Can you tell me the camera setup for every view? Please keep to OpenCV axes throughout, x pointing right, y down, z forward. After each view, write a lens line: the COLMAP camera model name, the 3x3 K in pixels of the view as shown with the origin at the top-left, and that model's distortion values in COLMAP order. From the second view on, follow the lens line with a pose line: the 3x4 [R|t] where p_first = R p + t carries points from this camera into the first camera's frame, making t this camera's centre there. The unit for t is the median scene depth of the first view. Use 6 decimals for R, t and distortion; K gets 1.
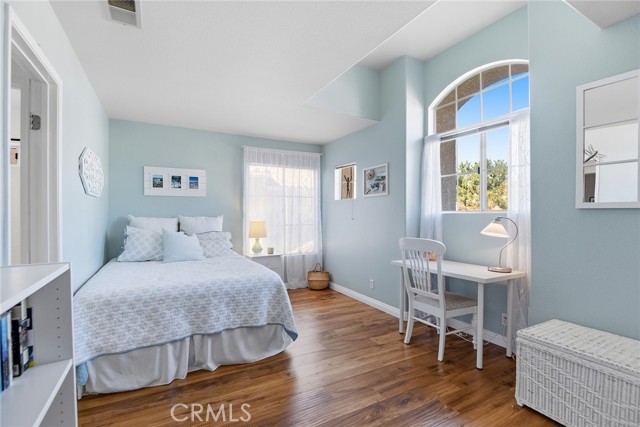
lens RADIAL K [[298.9, 0, 327.0], [0, 298.9, 216.6], [0, 0, 1]] dist [-0.008264, -0.001486]
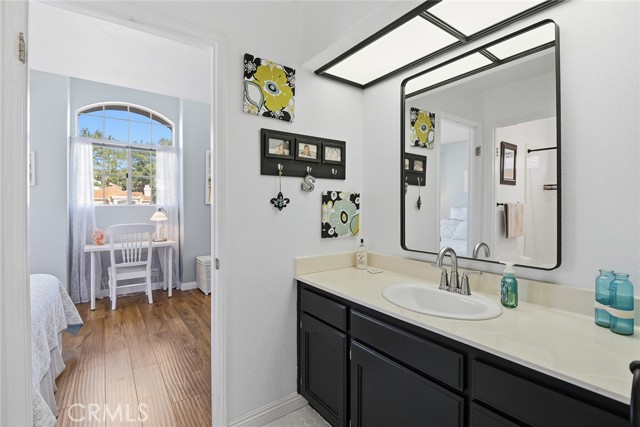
lens RADIAL K [[298.9, 0, 327.0], [0, 298.9, 216.6], [0, 0, 1]] dist [-0.008264, -0.001486]
pose [[-0.112567, -0.024774, 0.993335, -1.176154], [0.010553, 0.999603, 0.026126, 0.014089], [-0.993588, 0.013423, -0.112261, 0.281096]]
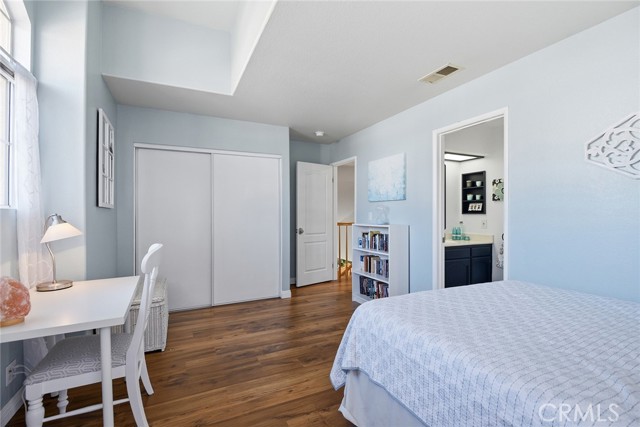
lens RADIAL K [[288.9, 0, 320.0], [0, 288.9, 213.5], [0, 0, 1]] dist [0.000863, -0.000157]
pose [[-0.997803, 0.002291, 0.066208, -0.121865], [0.002774, 0.999970, 0.007219, -0.006509], [-0.066189, 0.007387, -0.997780, 1.705736]]
